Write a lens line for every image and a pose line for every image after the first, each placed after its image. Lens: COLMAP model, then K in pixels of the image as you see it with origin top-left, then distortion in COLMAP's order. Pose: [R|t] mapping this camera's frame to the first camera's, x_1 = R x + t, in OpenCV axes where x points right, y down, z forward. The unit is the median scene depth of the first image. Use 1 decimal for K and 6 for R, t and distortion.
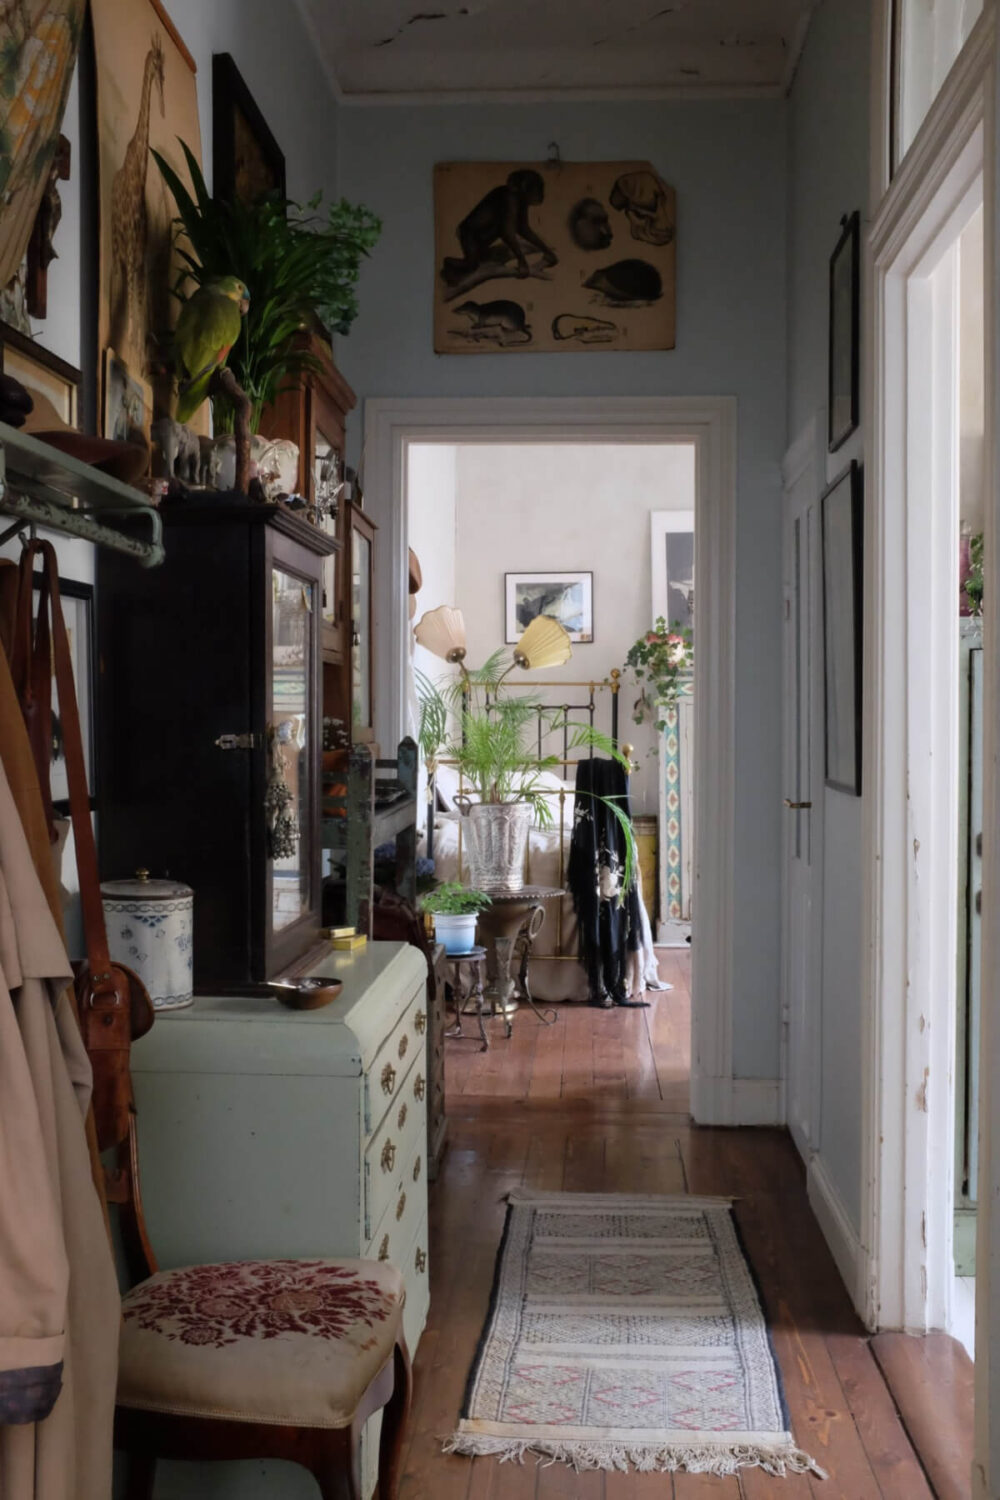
lens RADIAL K [[1514.5, 0, 500.0], [0, 1514.5, 750.0], [0, 0, 1]] dist [-0.082919, 0.000295]
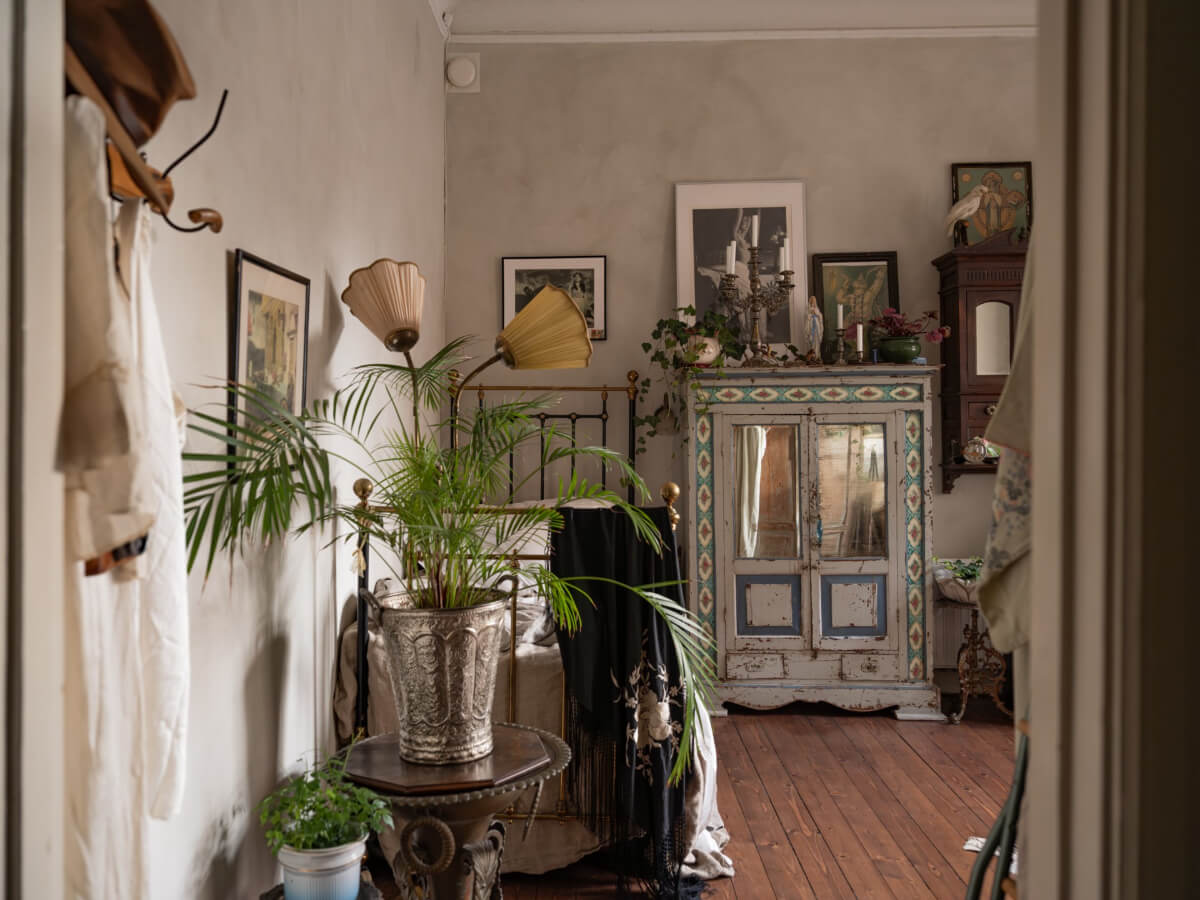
lens RADIAL K [[1012.7, 0, 534.5], [0, 1012.7, 419.8], [0, 0, 1]] dist [0.003806, 0.000202]
pose [[0.999952, 0.003830, 0.008998, 0.031107], [-0.003720, 0.999919, -0.012195, -0.036138], [-0.009044, 0.012161, 0.999885, 0.815383]]
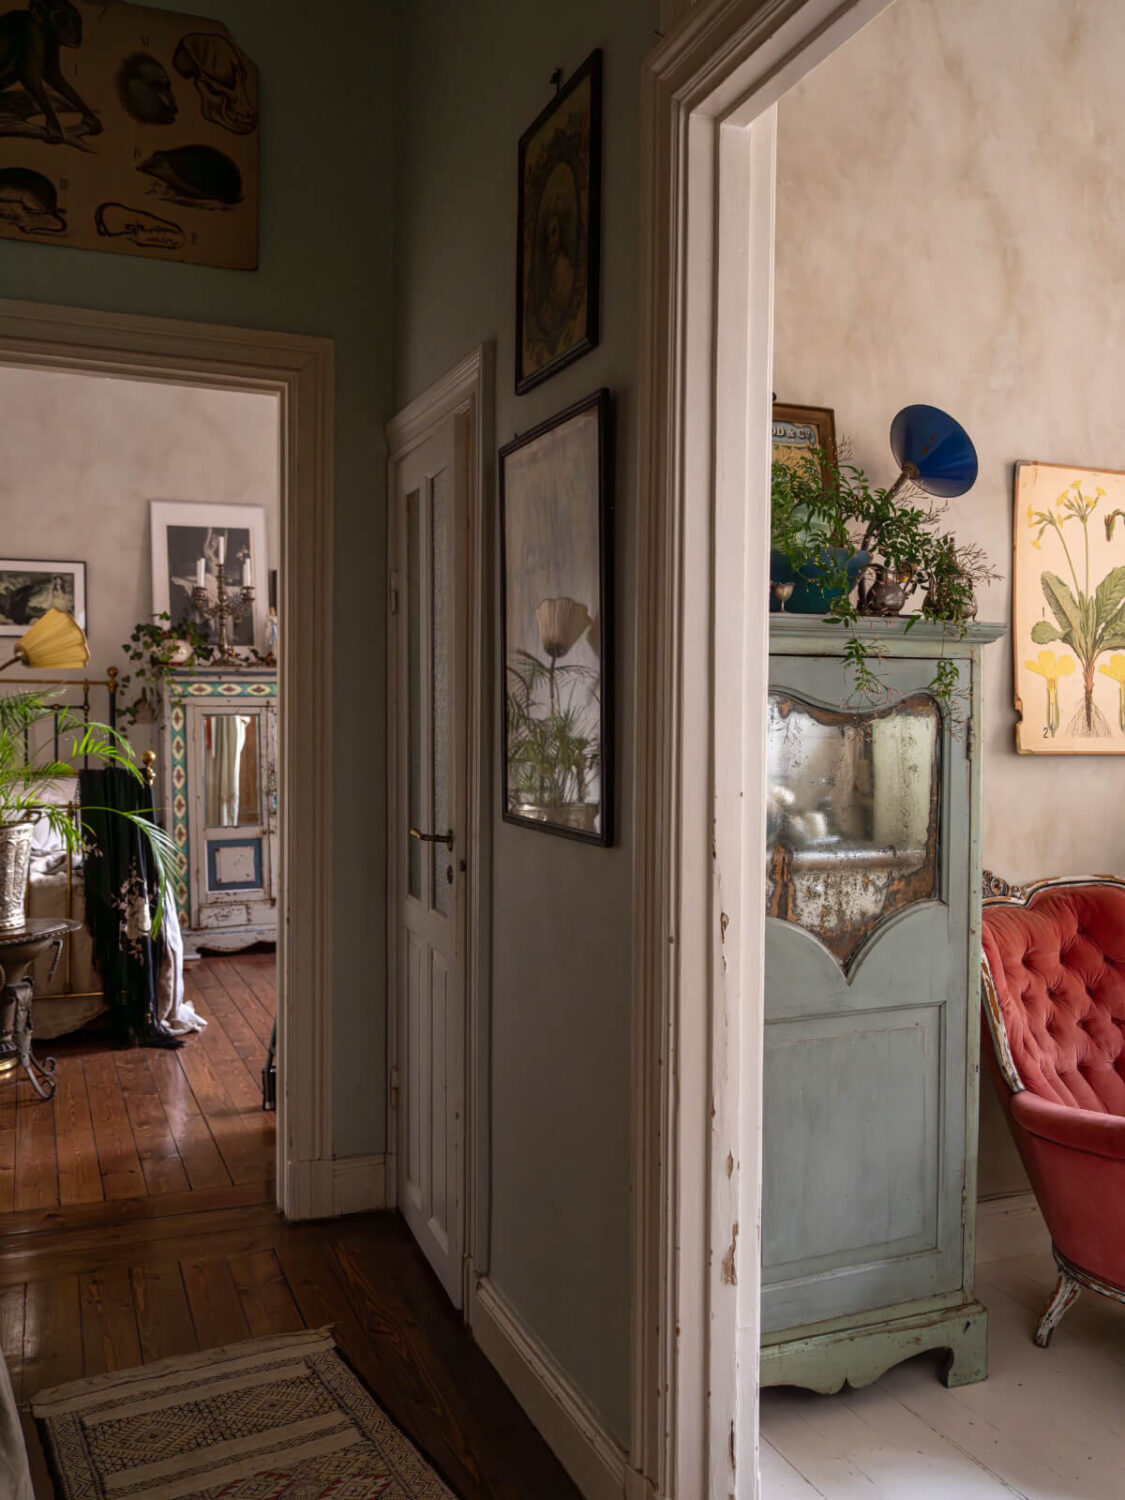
lens RADIAL K [[1265.9, 0, 560.0], [0, 1265.9, 763.3], [0, 0, 1]] dist [0.003806, 0.000202]
pose [[0.897991, -0.010078, 0.439898, -0.039349], [0.001787, 0.999813, 0.019257, -0.015720], [-0.440010, -0.016507, 0.897841, 0.313675]]
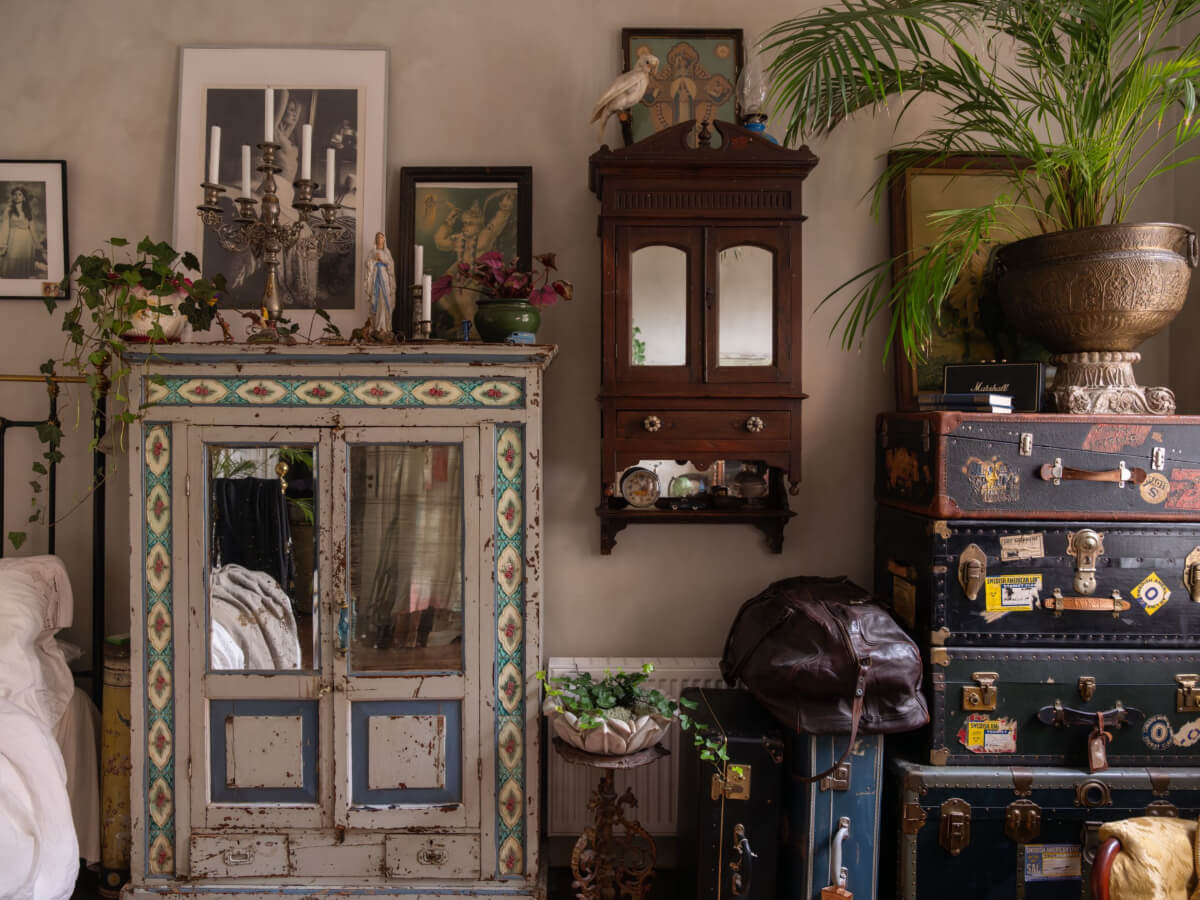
lens RADIAL K [[946.8, 0, 566.5], [0, 946.8, 432.4], [0, 0, 1]] dist [-0.000321, -0.001661]
pose [[0.996520, 0.016612, 0.081680, 0.387300], [-0.016795, 0.999858, 0.001552, -0.053976], [-0.081642, -0.002918, 0.996657, 1.243302]]
